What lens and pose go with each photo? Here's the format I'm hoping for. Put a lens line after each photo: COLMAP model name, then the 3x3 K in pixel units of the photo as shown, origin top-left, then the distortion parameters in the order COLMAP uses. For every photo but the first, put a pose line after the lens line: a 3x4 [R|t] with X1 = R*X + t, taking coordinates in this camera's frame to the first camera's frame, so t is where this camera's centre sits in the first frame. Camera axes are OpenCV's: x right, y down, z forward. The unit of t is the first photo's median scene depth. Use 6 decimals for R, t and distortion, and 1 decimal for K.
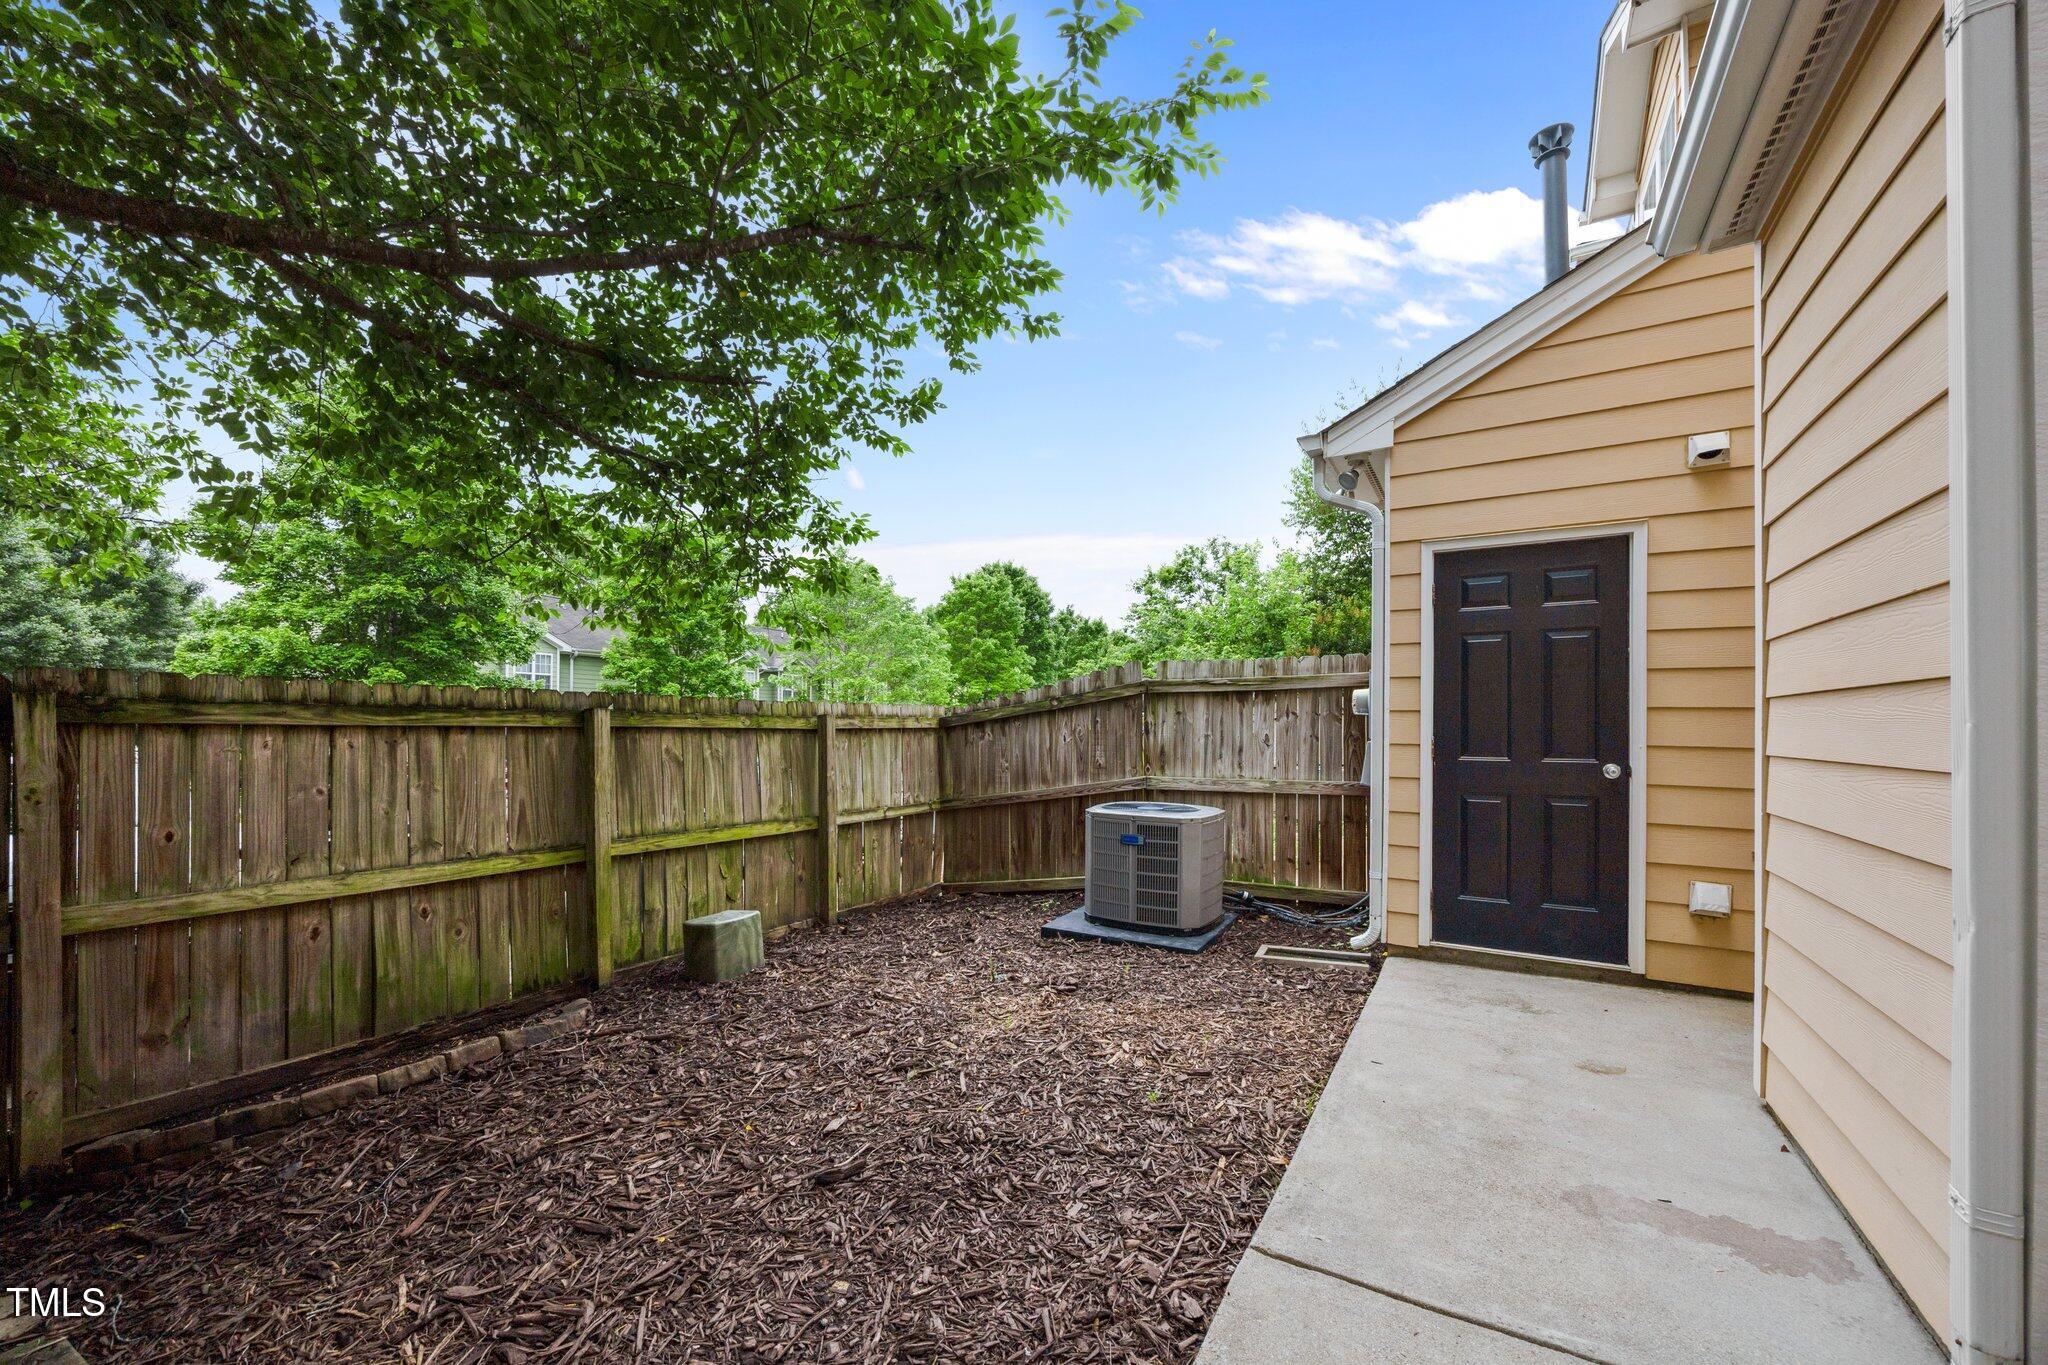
lens RADIAL K [[810.0, 0, 1000.9], [0, 810.0, 728.4], [0, 0, 1]] dist [0.000660, -0.000001]
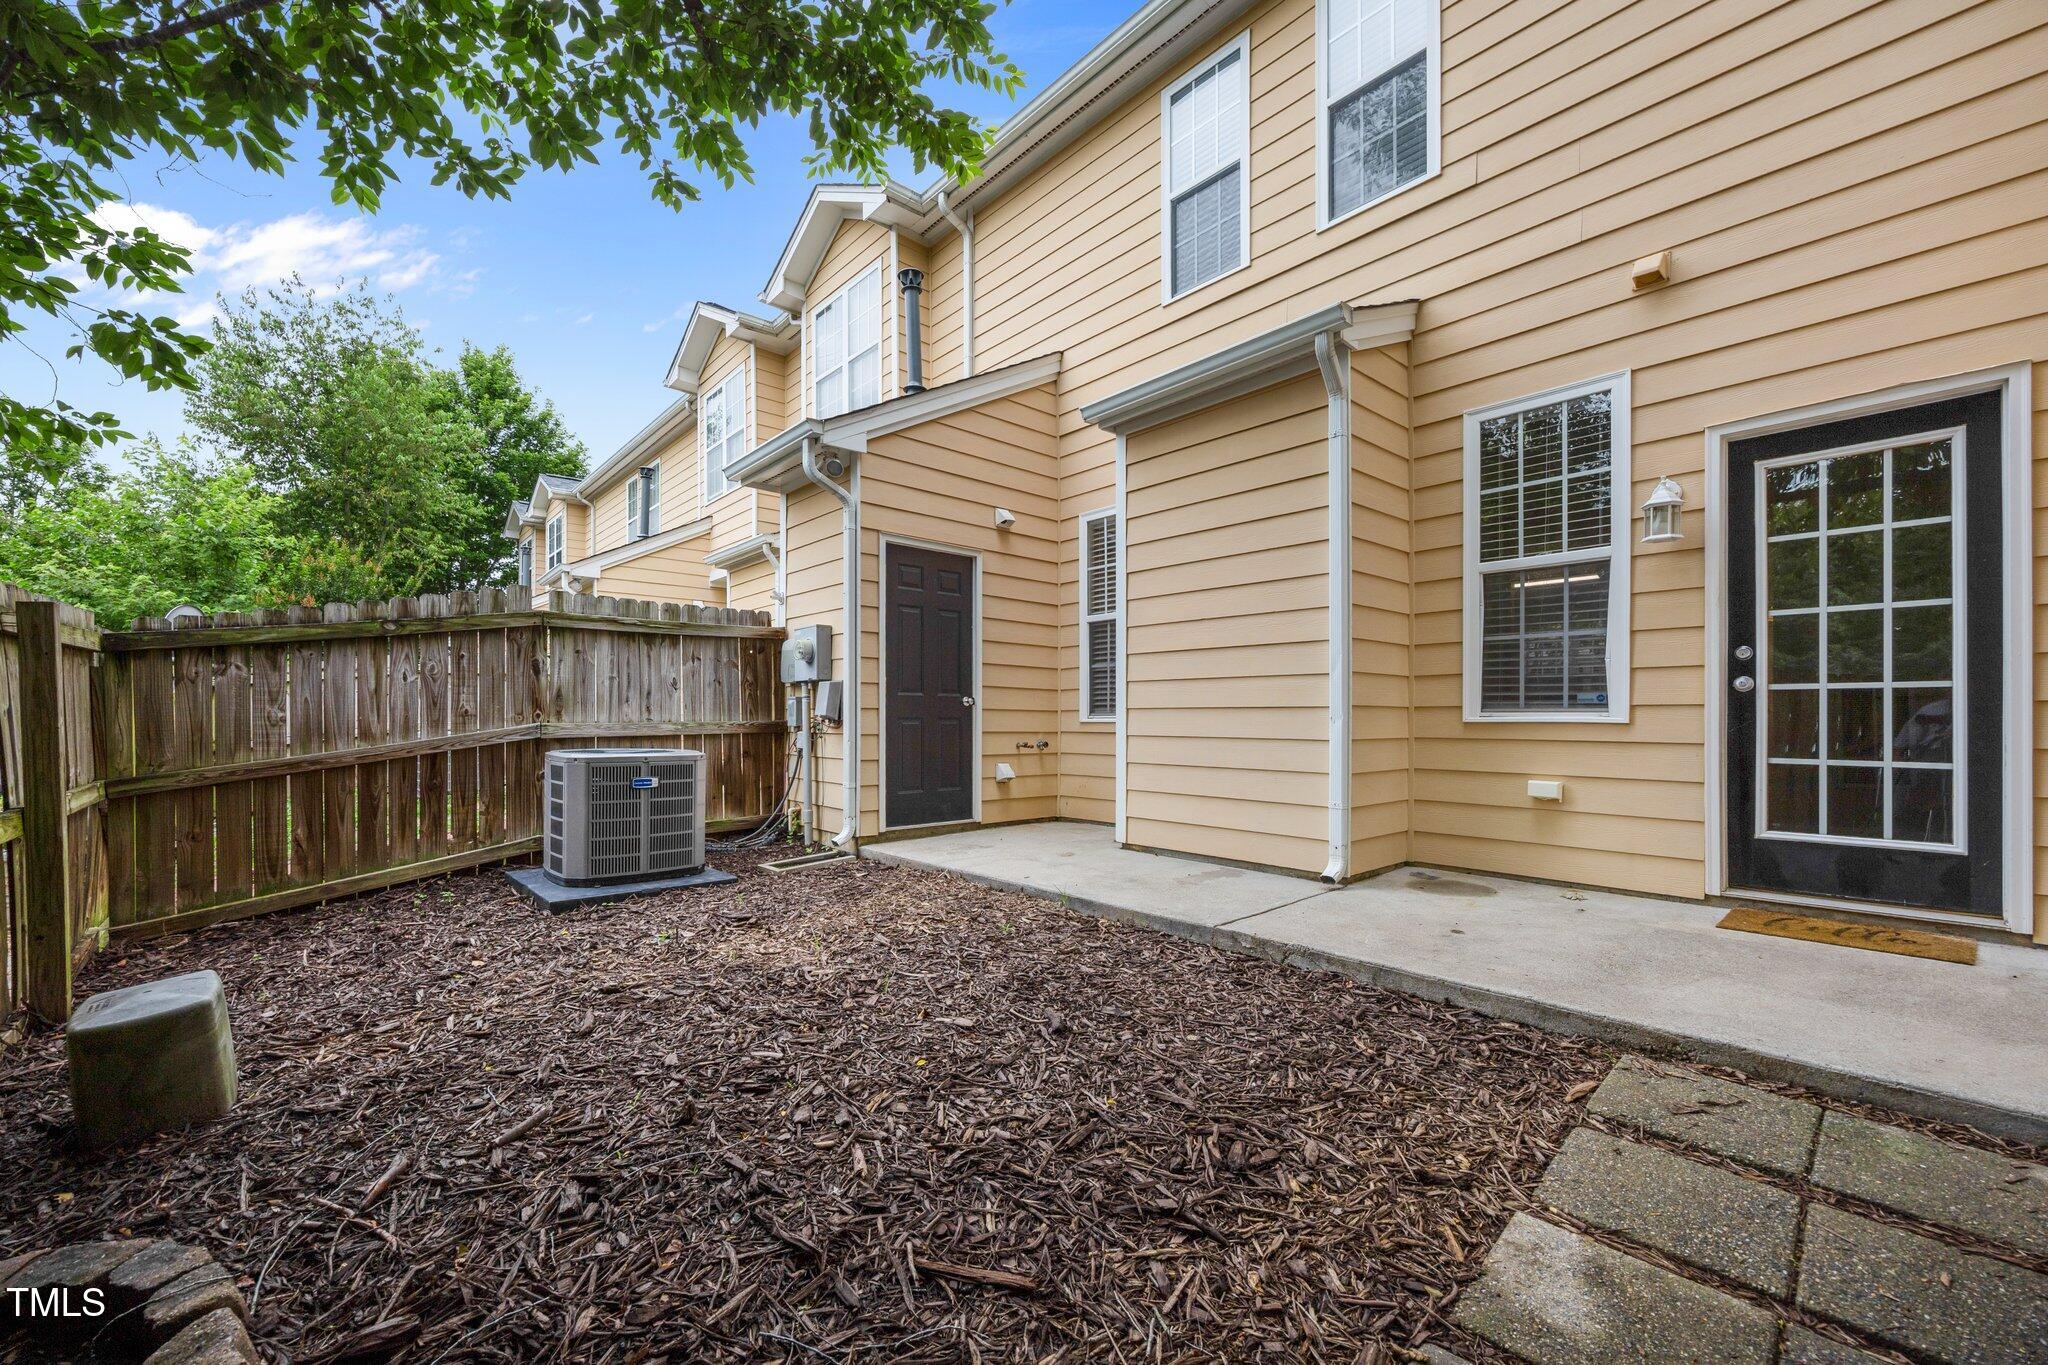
lens RADIAL K [[810.0, 0, 987.9], [0, 810.0, 721.2], [0, 0, 1]] dist [0.000660, -0.000001]
pose [[0.311407, -0.006577, 0.950254, -0.510960], [0.000632, 0.999977, 0.006715, 0.054227], [-0.950277, -0.001490, 0.311404, 0.301796]]
